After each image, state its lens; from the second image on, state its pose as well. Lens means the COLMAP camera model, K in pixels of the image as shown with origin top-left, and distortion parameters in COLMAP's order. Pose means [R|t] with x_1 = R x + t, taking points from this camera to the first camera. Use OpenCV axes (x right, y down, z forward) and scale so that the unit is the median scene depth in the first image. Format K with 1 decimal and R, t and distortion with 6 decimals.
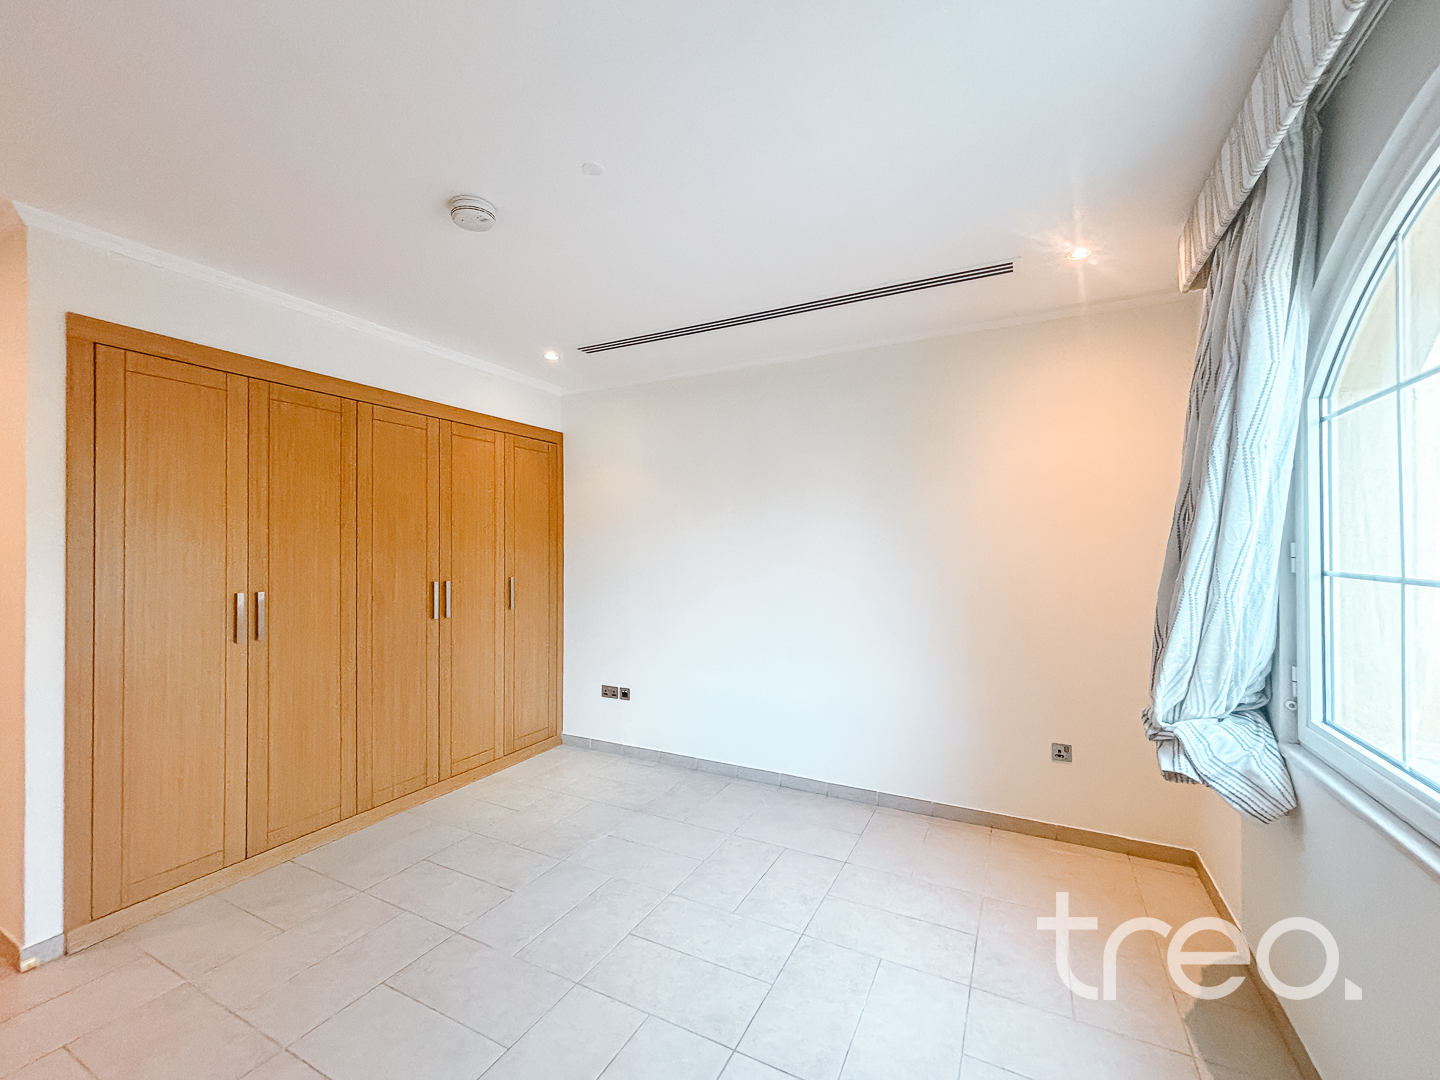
lens RADIAL K [[572.1, 0, 720.0], [0, 572.1, 540.0], [0, 0, 1]] dist [0.000268, -0.000060]
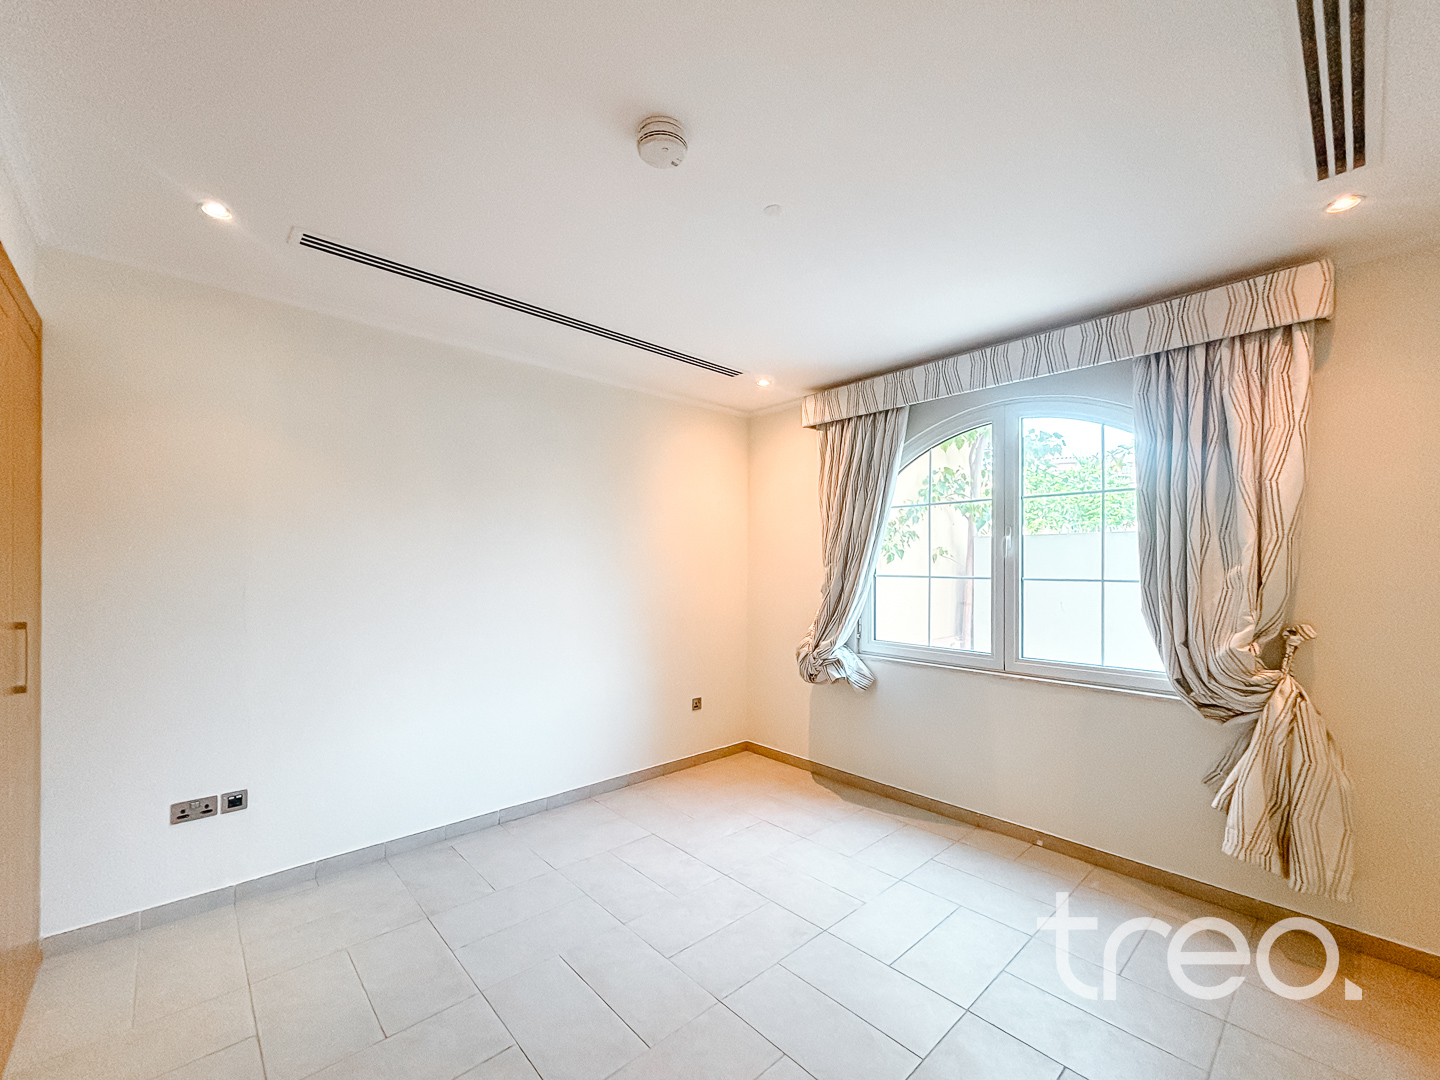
lens RADIAL K [[587.8, 0, 710.4], [0, 587.8, 548.1], [0, 0, 1]] dist [0.001461, -0.000035]
pose [[0.367927, 0.028409, 0.929421, -0.706433], [-0.017909, 0.999564, -0.023463, 0.008627], [-0.929682, -0.008013, 0.368276, 0.377127]]
